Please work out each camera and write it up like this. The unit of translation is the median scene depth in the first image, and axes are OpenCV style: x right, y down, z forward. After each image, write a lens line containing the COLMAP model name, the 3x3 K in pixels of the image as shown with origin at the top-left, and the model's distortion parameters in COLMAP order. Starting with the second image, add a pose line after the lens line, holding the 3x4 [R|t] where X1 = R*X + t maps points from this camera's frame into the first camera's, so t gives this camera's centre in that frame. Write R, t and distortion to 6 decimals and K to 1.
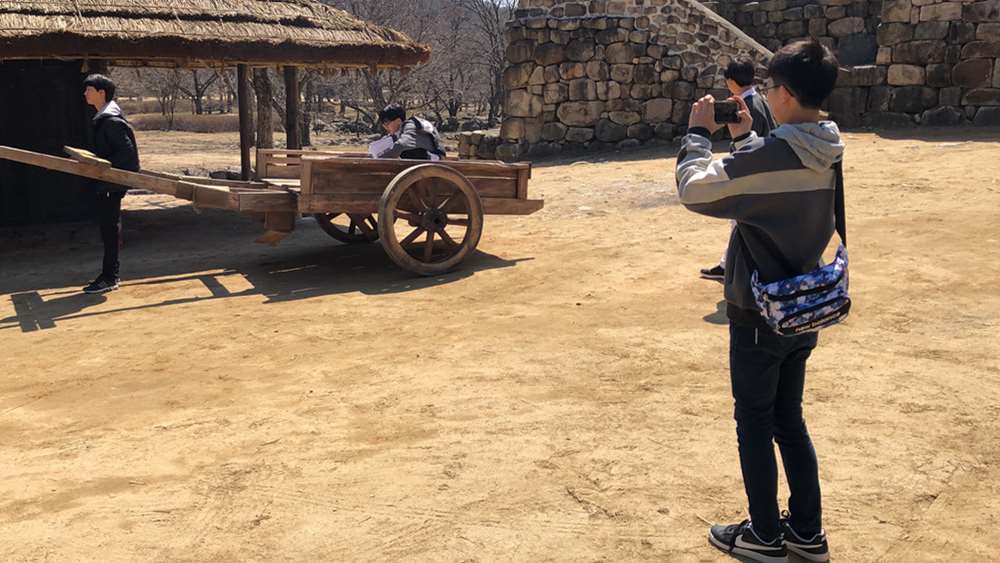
lens RADIAL K [[895.4, 0, 500.1], [0, 895.4, 259.0], [0, 0, 1]] dist [-0.046235, 0.015211]
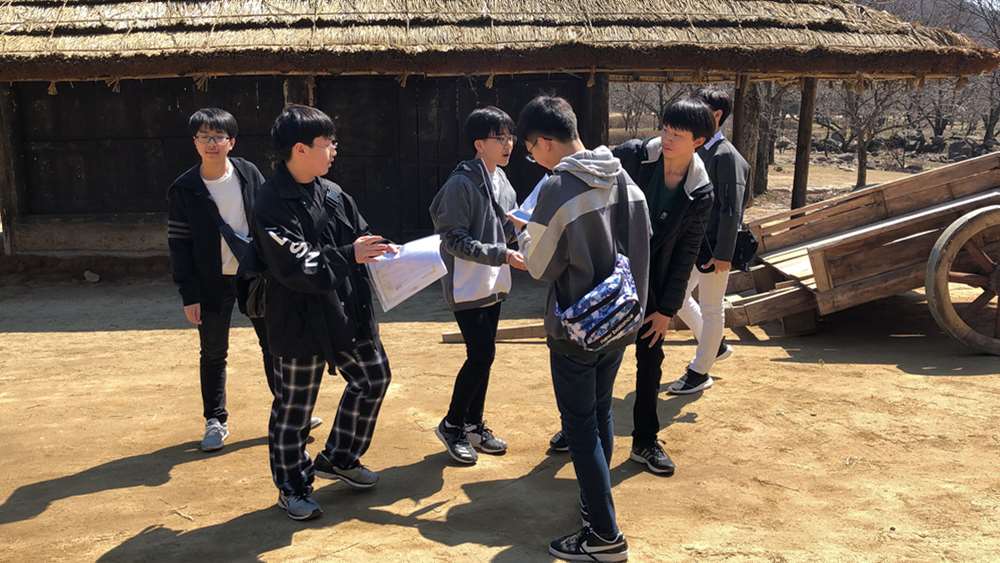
lens RADIAL K [[895.4, 0, 500.1], [0, 895.4, 259.0], [0, 0, 1]] dist [-0.046235, 0.015211]
pose [[0.884895, 0.073982, -0.459879, -0.109355], [-0.081417, 0.996673, 0.003676, -0.026778], [0.458621, 0.034189, 0.887974, 0.132854]]
